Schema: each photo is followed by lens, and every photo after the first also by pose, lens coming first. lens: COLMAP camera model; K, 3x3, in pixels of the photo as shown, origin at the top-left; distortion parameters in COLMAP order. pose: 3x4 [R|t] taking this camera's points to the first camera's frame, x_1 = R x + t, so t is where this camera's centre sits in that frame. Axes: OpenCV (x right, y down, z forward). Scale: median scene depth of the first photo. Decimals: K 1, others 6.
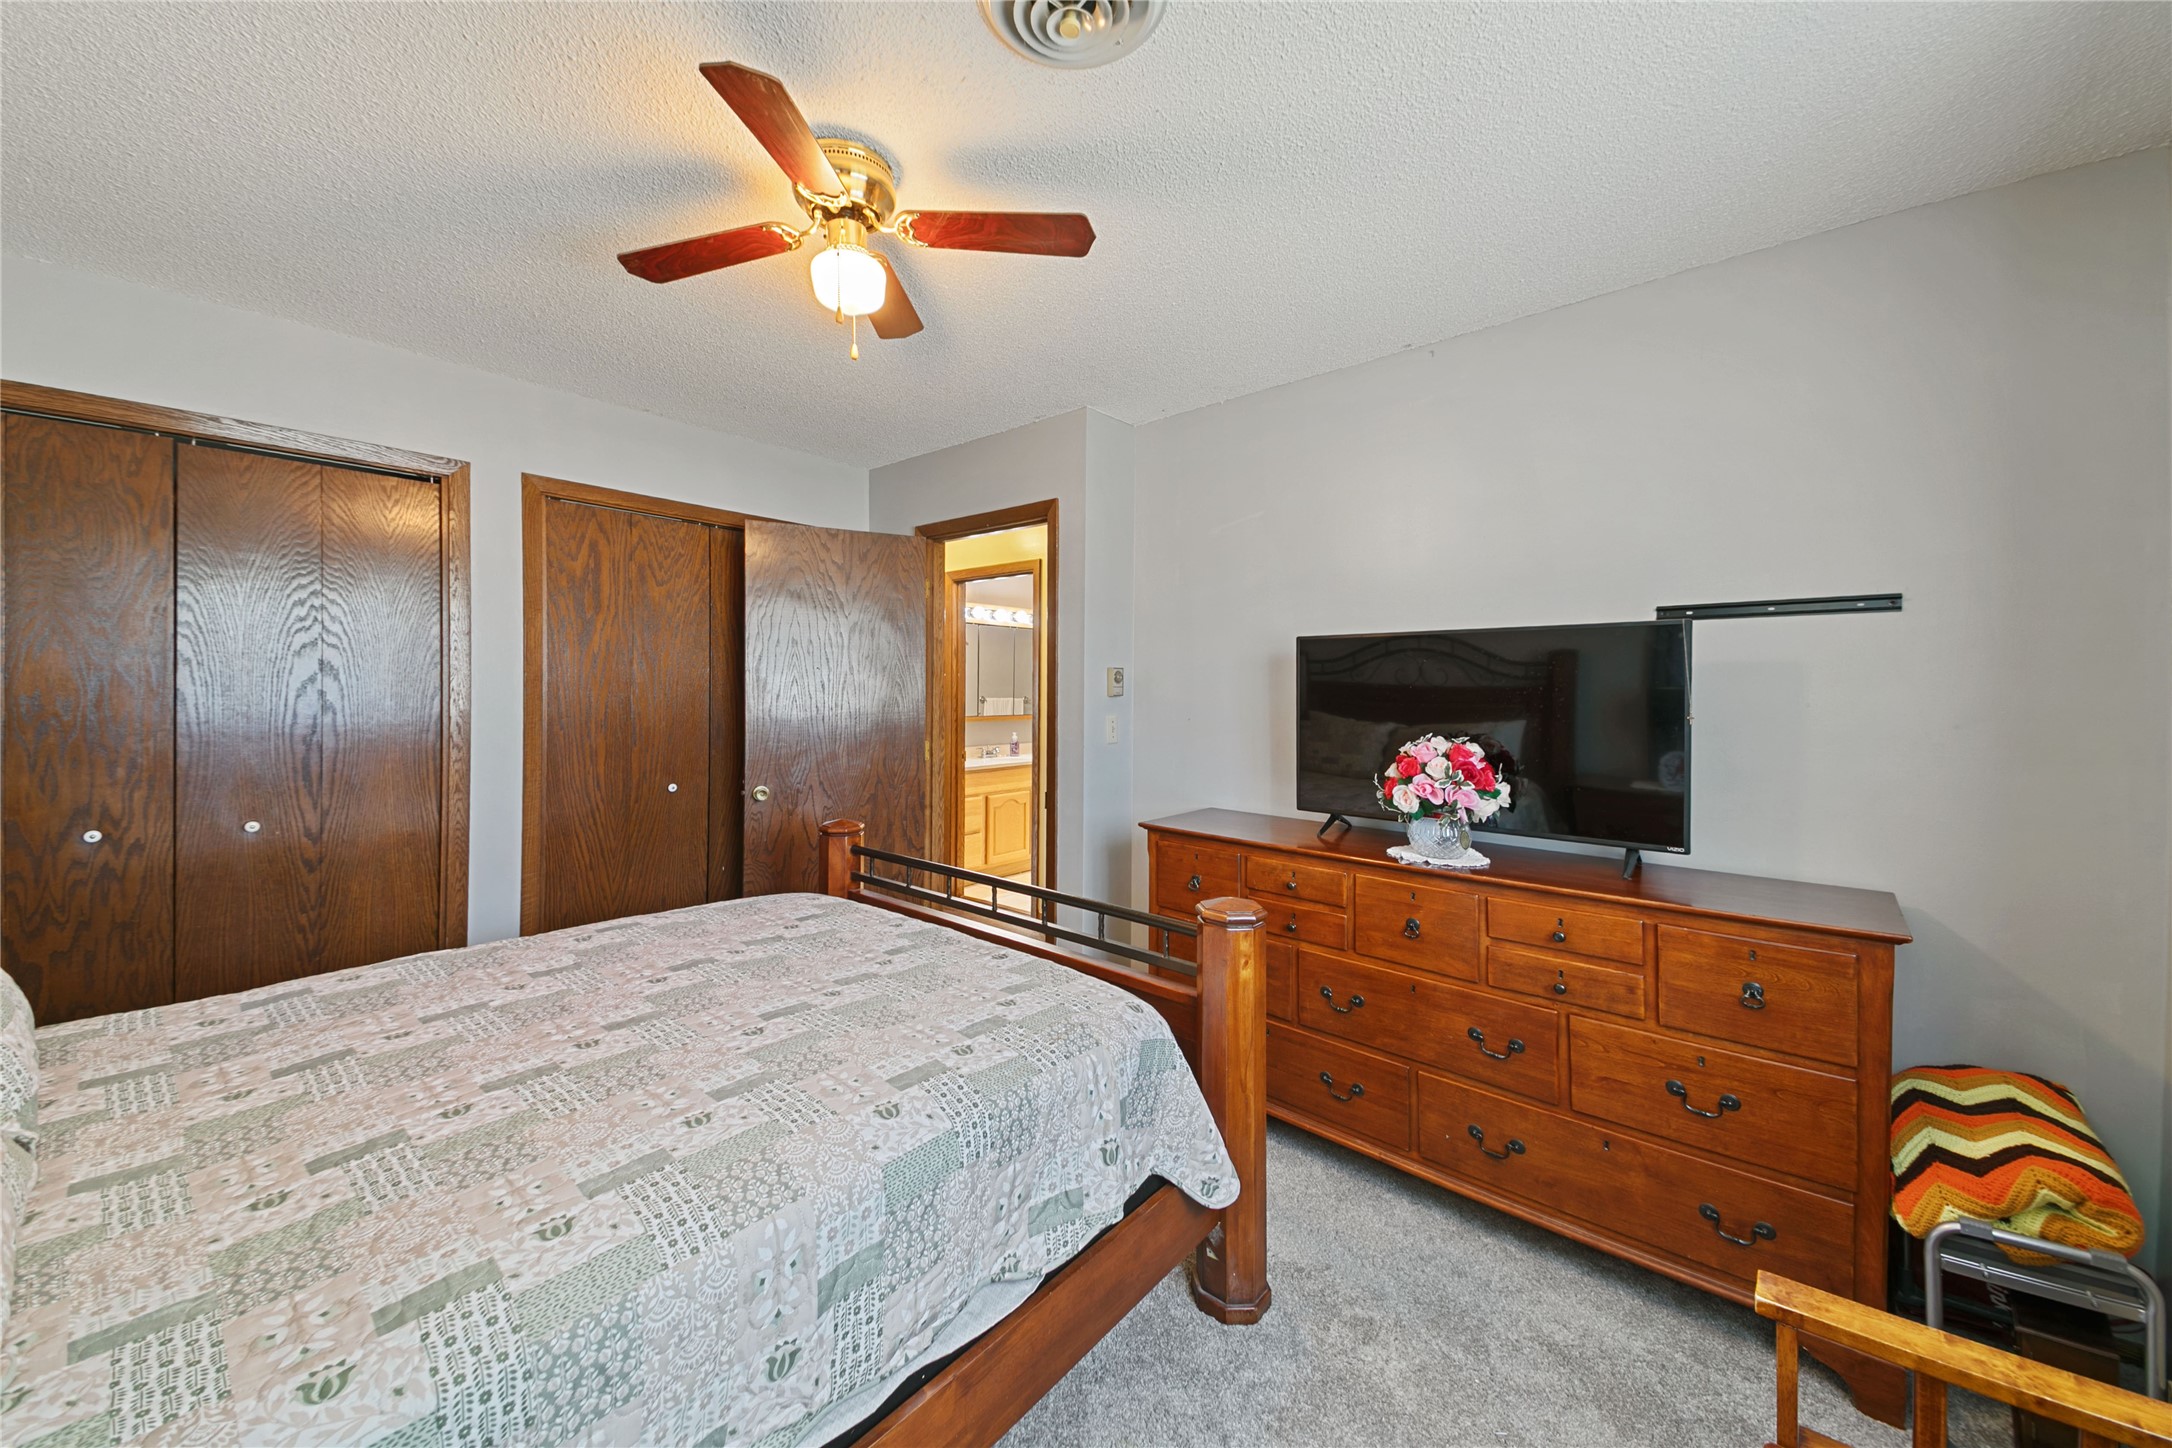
lens RADIAL K [[767.1, 0, 1073.7], [0, 767.1, 703.4], [0, 0, 1]] dist [0.064403, -0.025891]
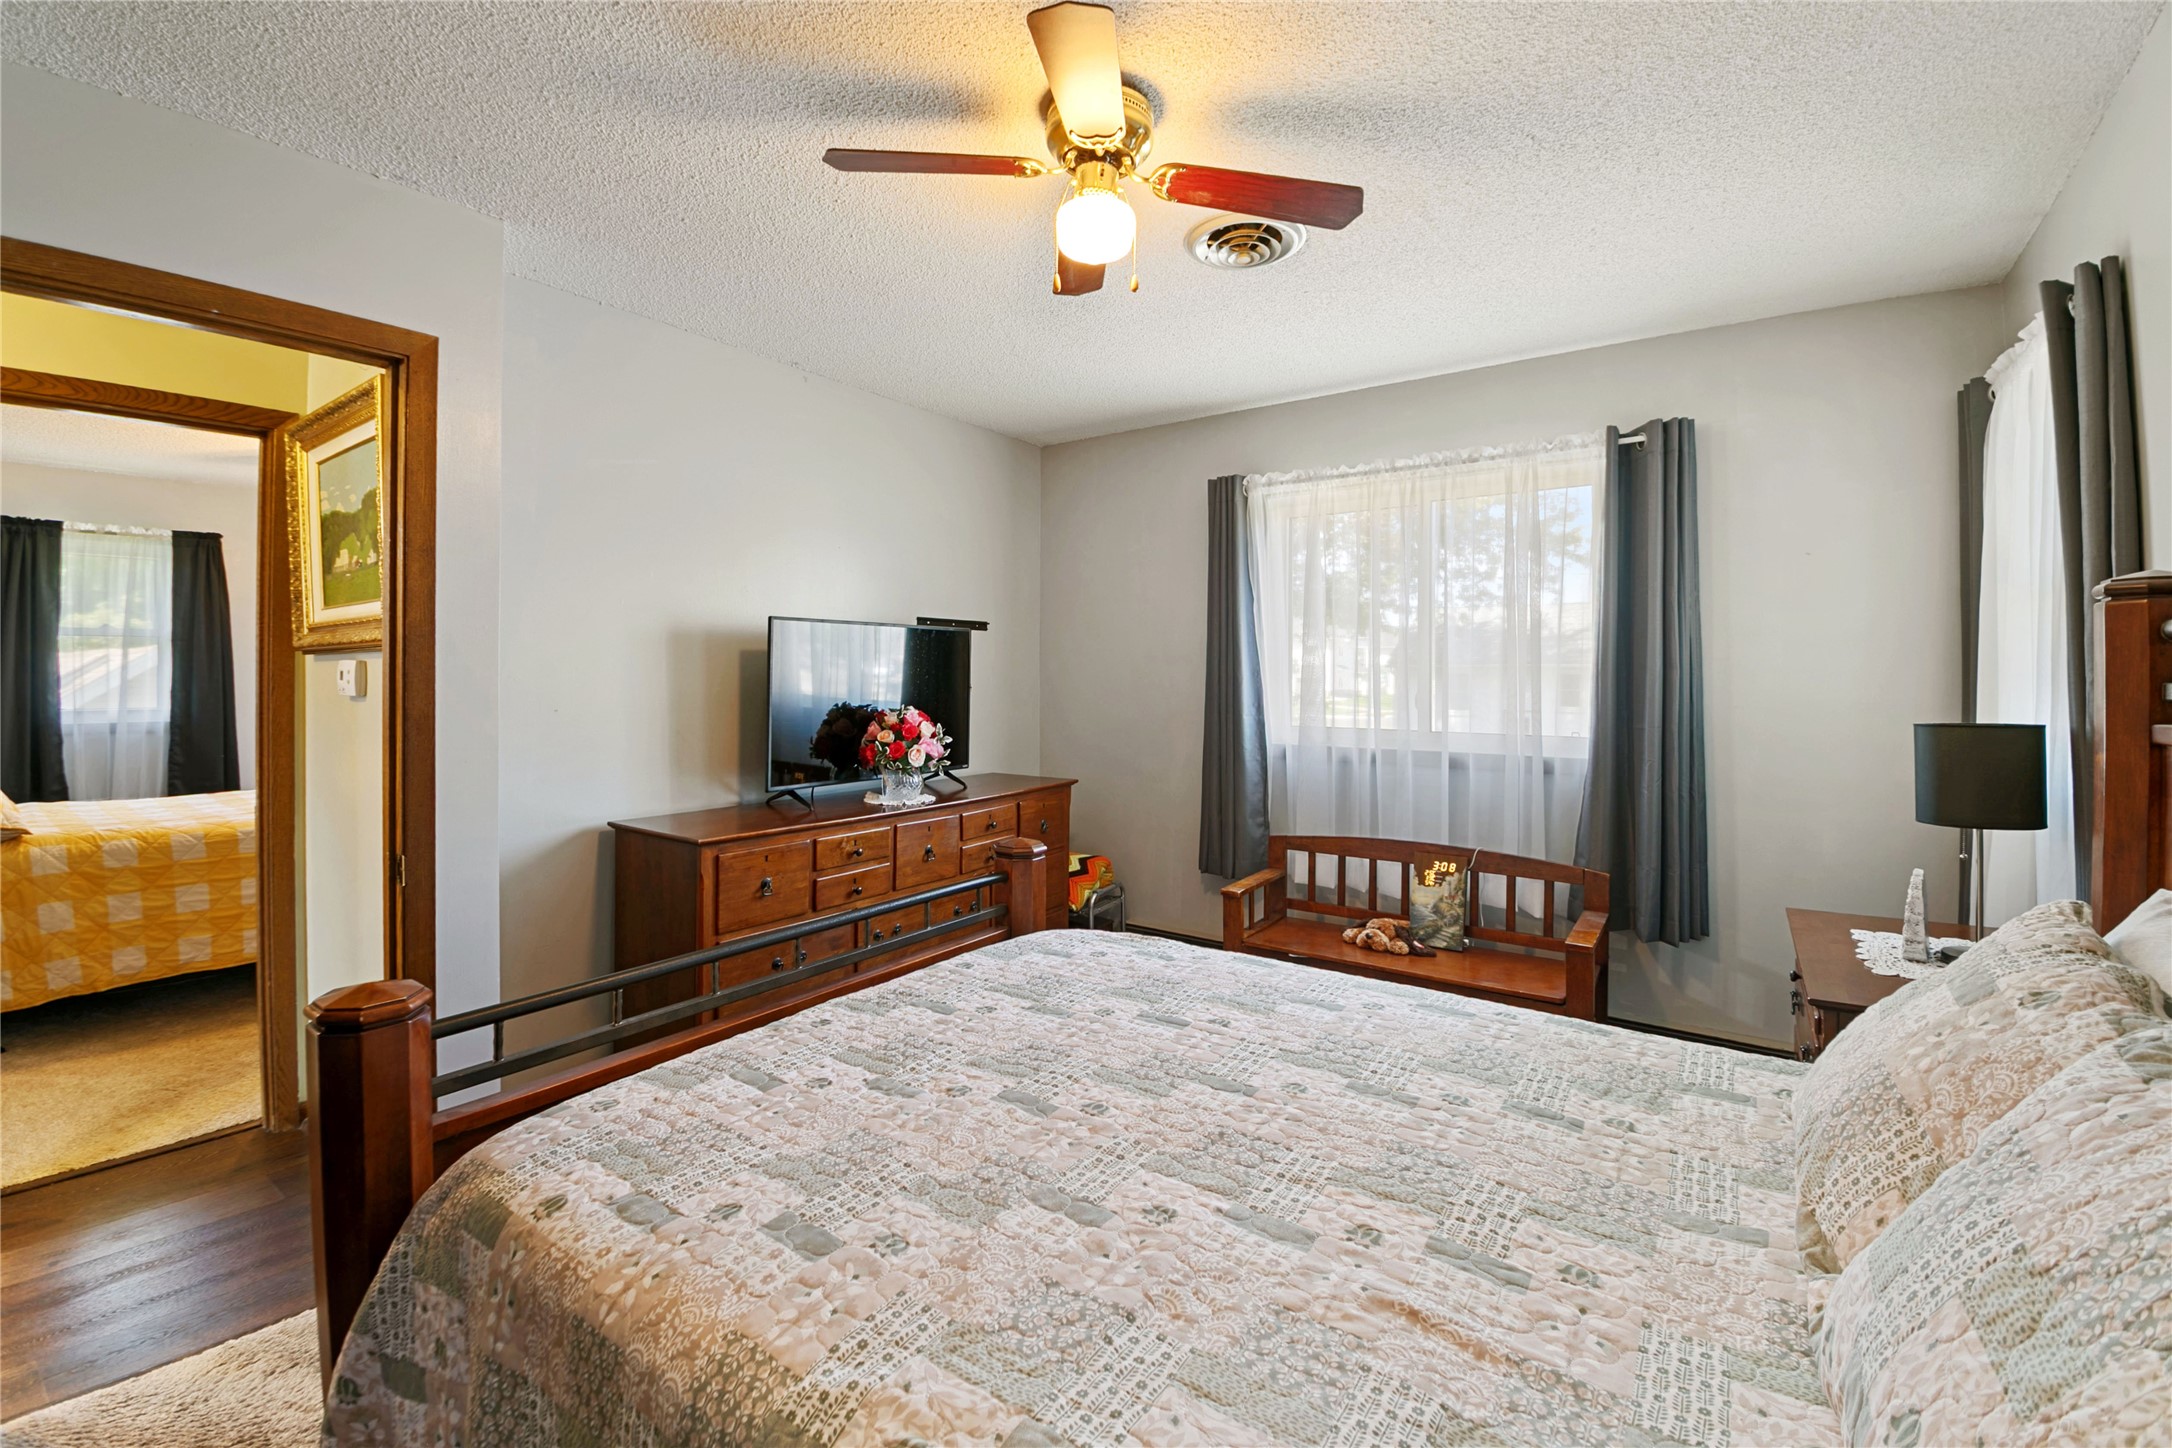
lens RADIAL K [[800.9, 0, 1073.3], [0, 800.9, 670.5], [0, 0, 1]] dist [0.001054, 0.000008]
pose [[-0.002928, -0.007473, 0.999968, -1.383037], [0.008933, 0.999932, 0.007499, -0.042414], [-0.999956, 0.008955, -0.002861, 1.141426]]
